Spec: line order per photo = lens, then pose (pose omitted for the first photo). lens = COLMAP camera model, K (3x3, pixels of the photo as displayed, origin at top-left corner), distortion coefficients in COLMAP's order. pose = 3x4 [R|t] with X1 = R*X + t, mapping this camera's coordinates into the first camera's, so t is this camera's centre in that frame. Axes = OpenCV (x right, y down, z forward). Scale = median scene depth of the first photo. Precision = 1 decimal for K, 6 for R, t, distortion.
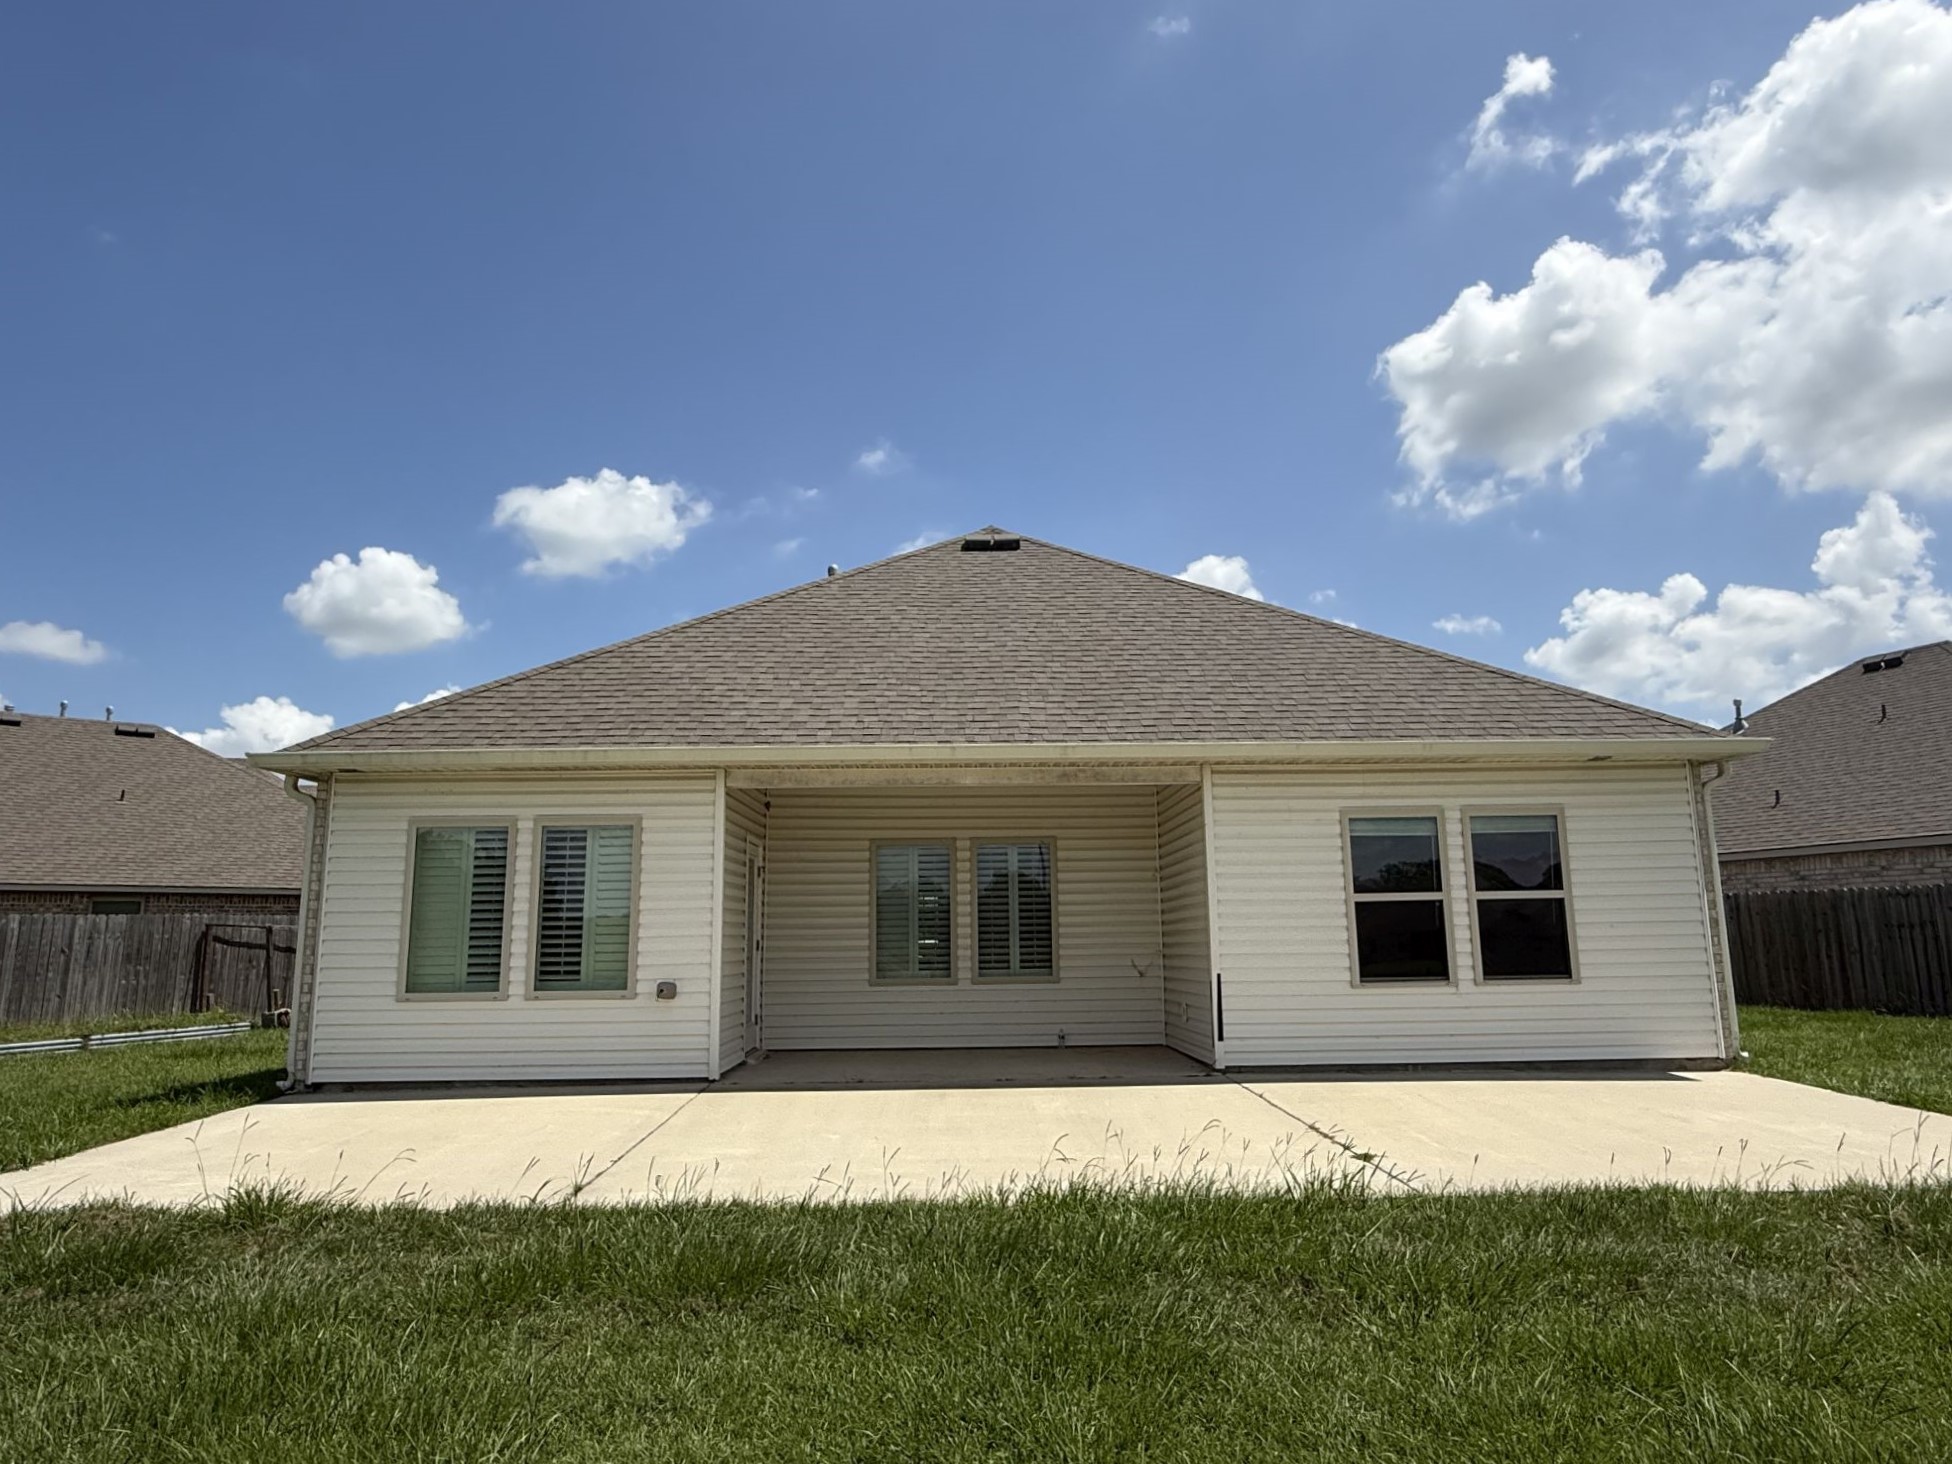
lens RADIAL K [[1227.3, 0, 999.2], [0, 1227.3, 720.1], [0, 0, 1]] dist [-0.004203, -0.002623]
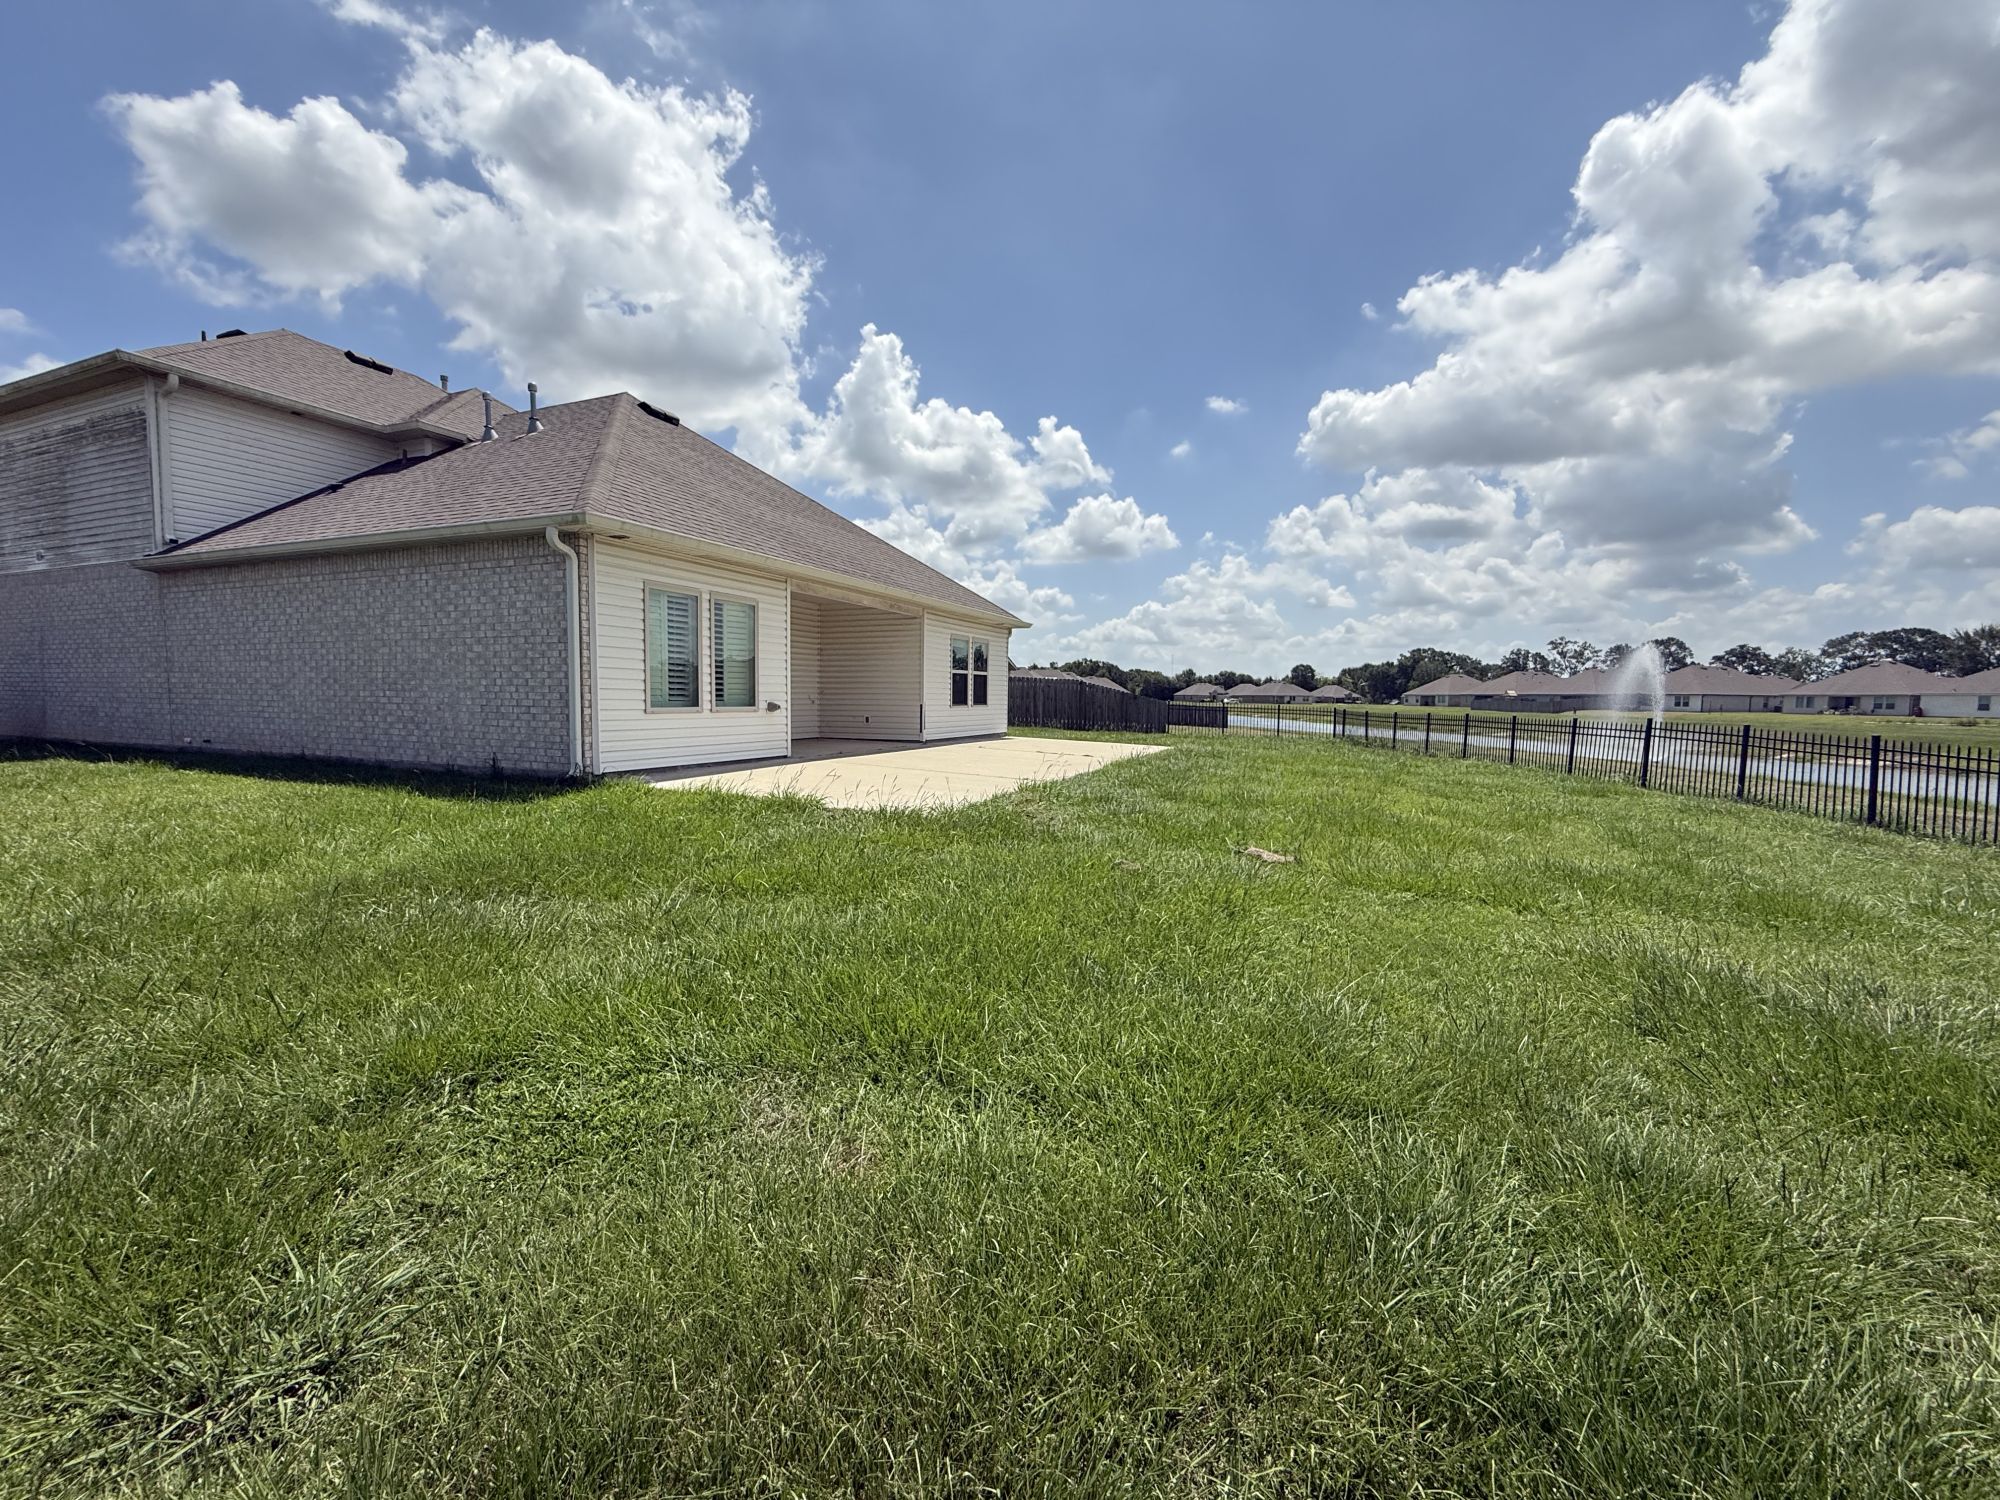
lens RADIAL K [[818.2, 0, 1003.1], [0, 818.2, 748.2], [0, 0, 1]] dist [0.000654, 0.000499]
pose [[0.420948, -0.037812, 0.906296, -1.121415], [-0.184661, 0.974636, 0.126433, 0.071973], [-0.888089, -0.220579, 0.403289, 0.240912]]
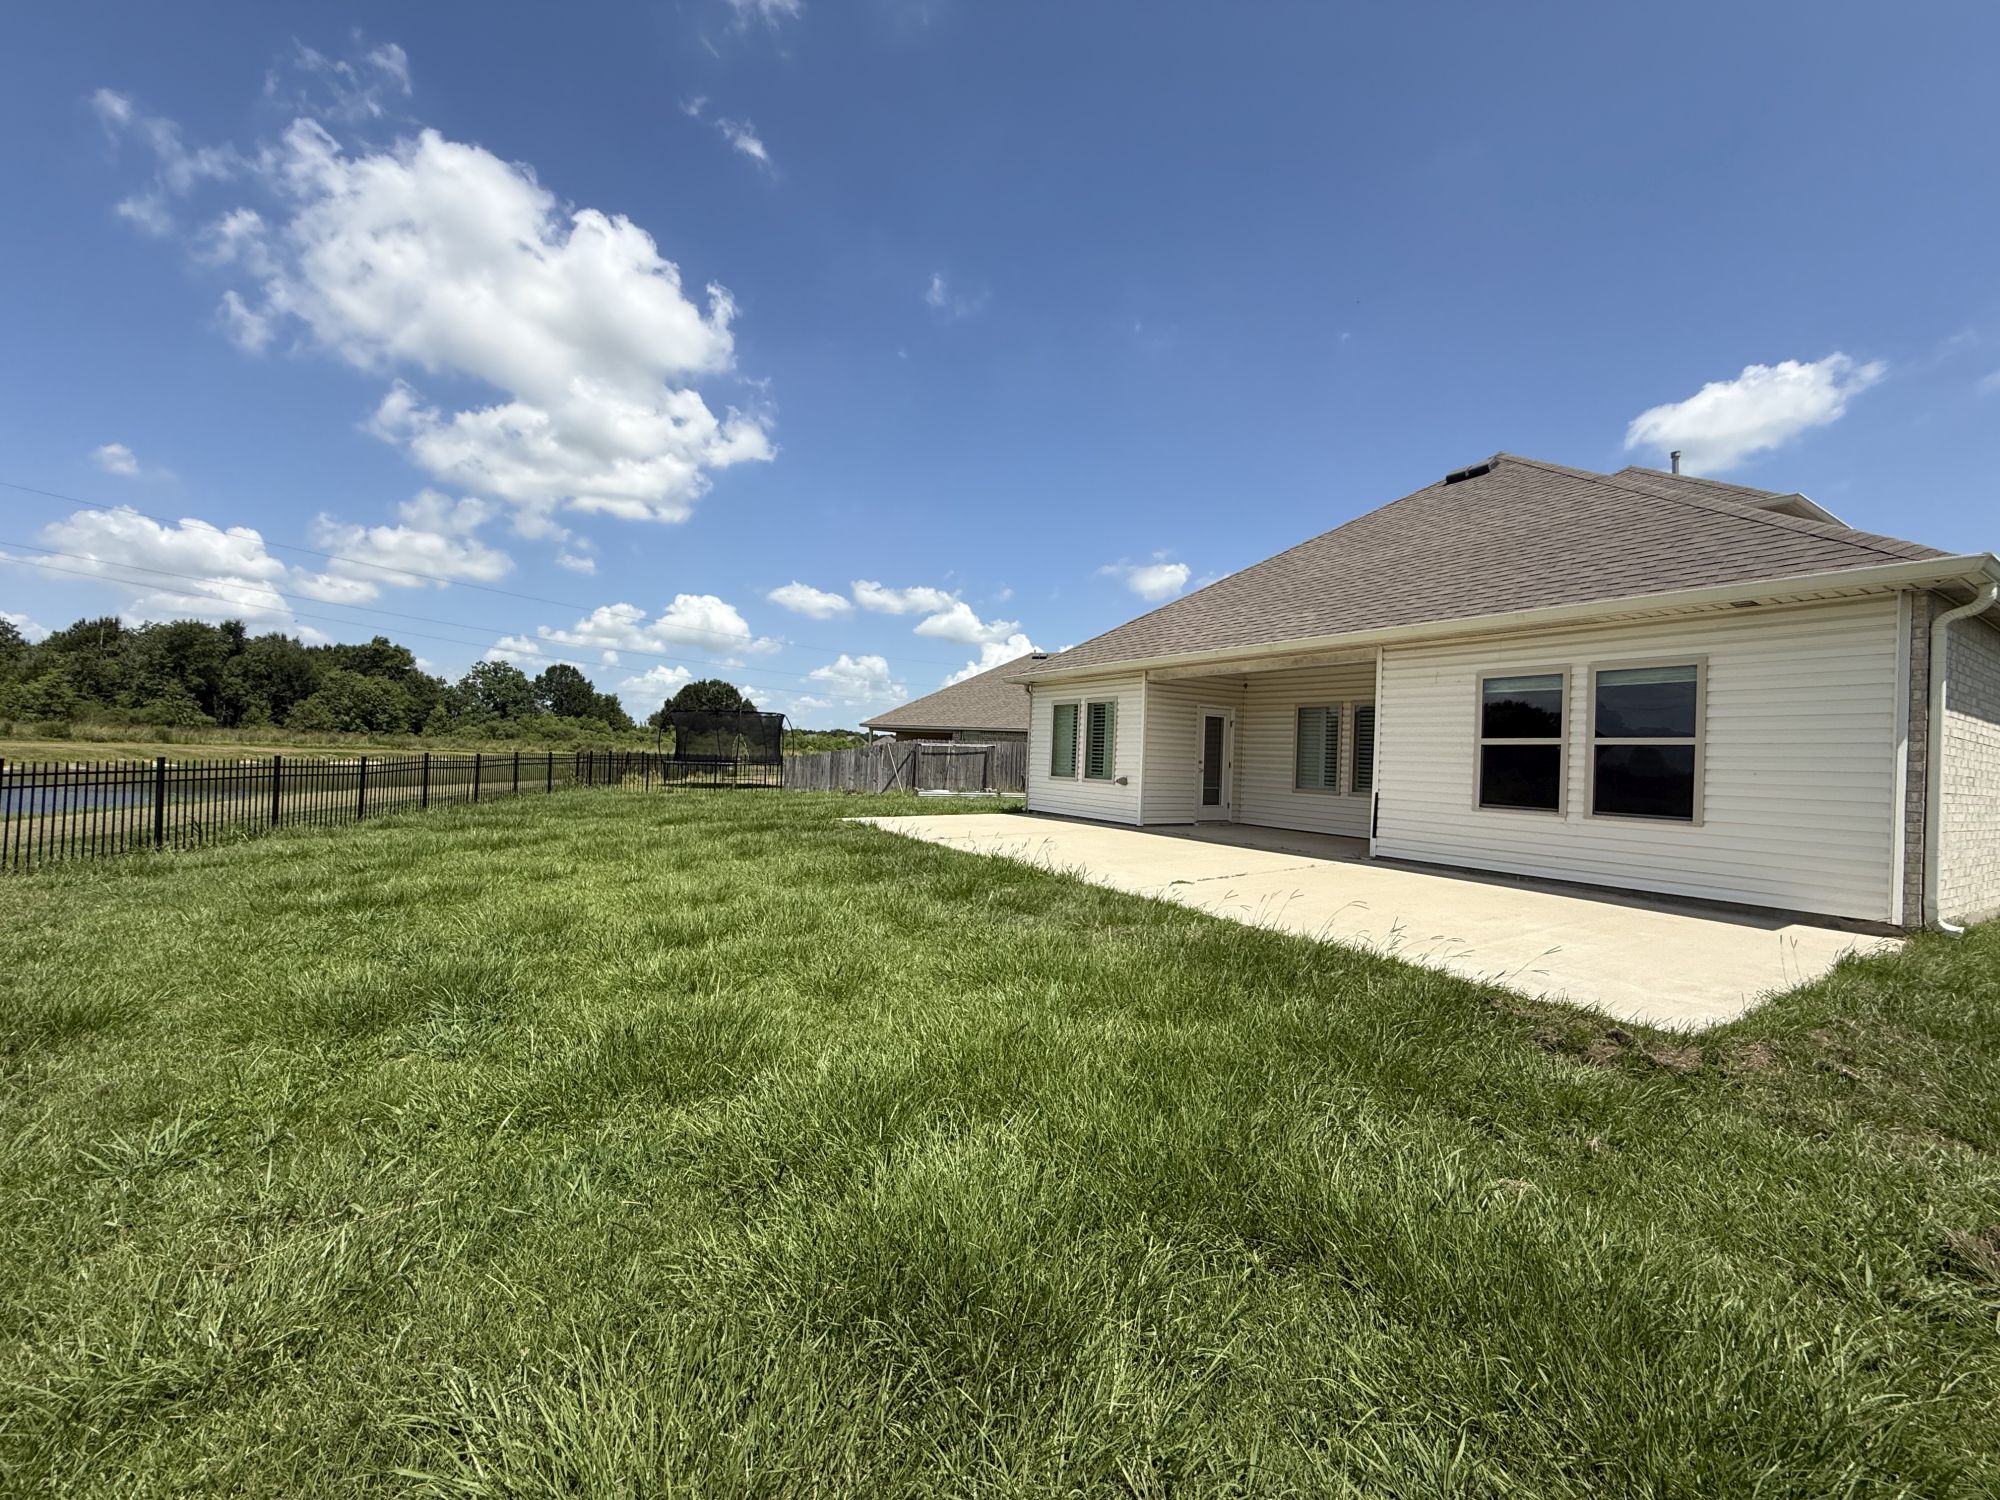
lens RADIAL K [[818.2, 0, 1000.4], [0, 818.2, 755.8], [0, 0, 1]] dist [0.000654, 0.000499]
pose [[0.495432, 0.029632, -0.868141, 0.783072], [0.109186, 0.989367, 0.096080, 0.024008], [0.861757, -0.142390, 0.486929, 0.158904]]
